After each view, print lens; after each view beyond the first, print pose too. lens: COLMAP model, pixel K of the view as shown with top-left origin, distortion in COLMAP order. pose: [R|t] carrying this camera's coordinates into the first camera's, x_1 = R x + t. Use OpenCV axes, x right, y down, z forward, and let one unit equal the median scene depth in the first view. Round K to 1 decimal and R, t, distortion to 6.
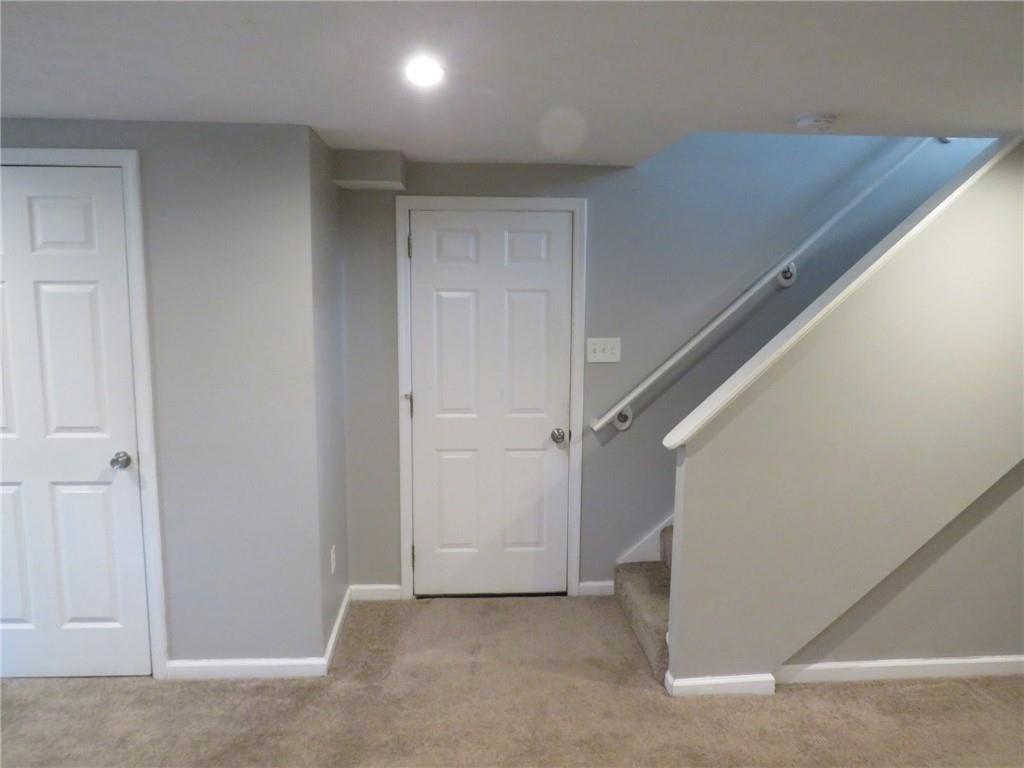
lens RADIAL K [[729.7, 0, 512.0], [0, 729.7, 384.0], [0, 0, 1]] dist [-0.019650, -0.000202]
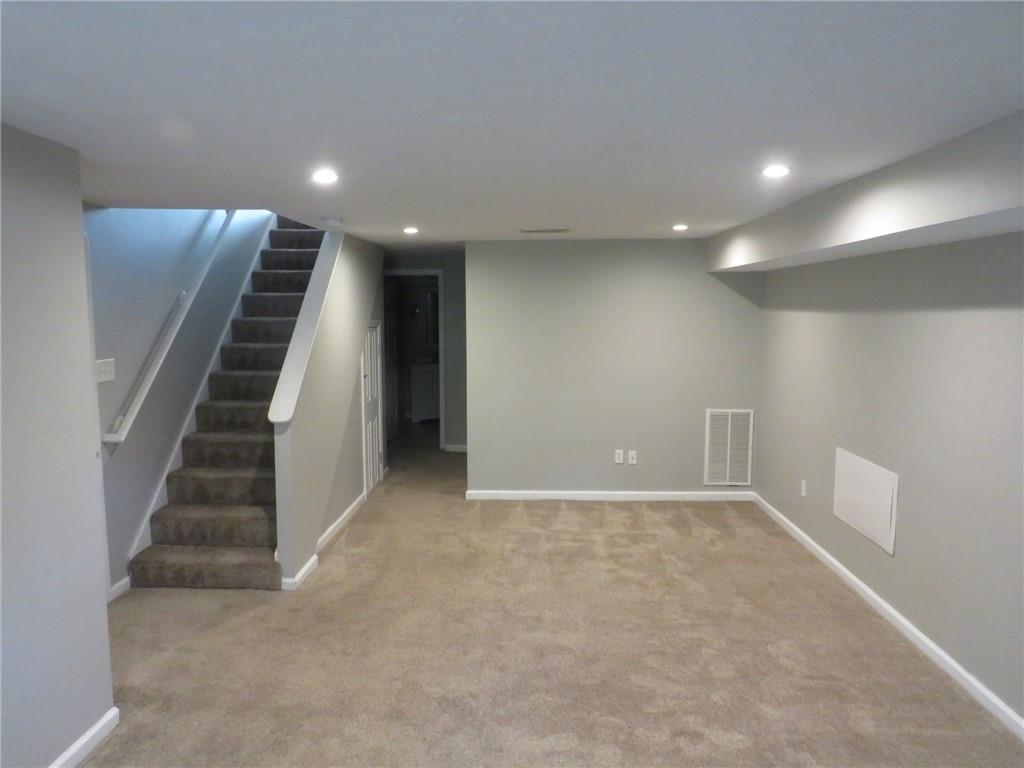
lens RADIAL K [[729.7, 0, 512.0], [0, 729.7, 384.0], [0, 0, 1]] dist [-0.019650, -0.000202]
pose [[0.100069, -0.106904, 0.989221, -1.169596], [0.129741, 0.987125, 0.093553, -0.065620], [-0.986485, 0.118981, 0.112650, 0.351484]]
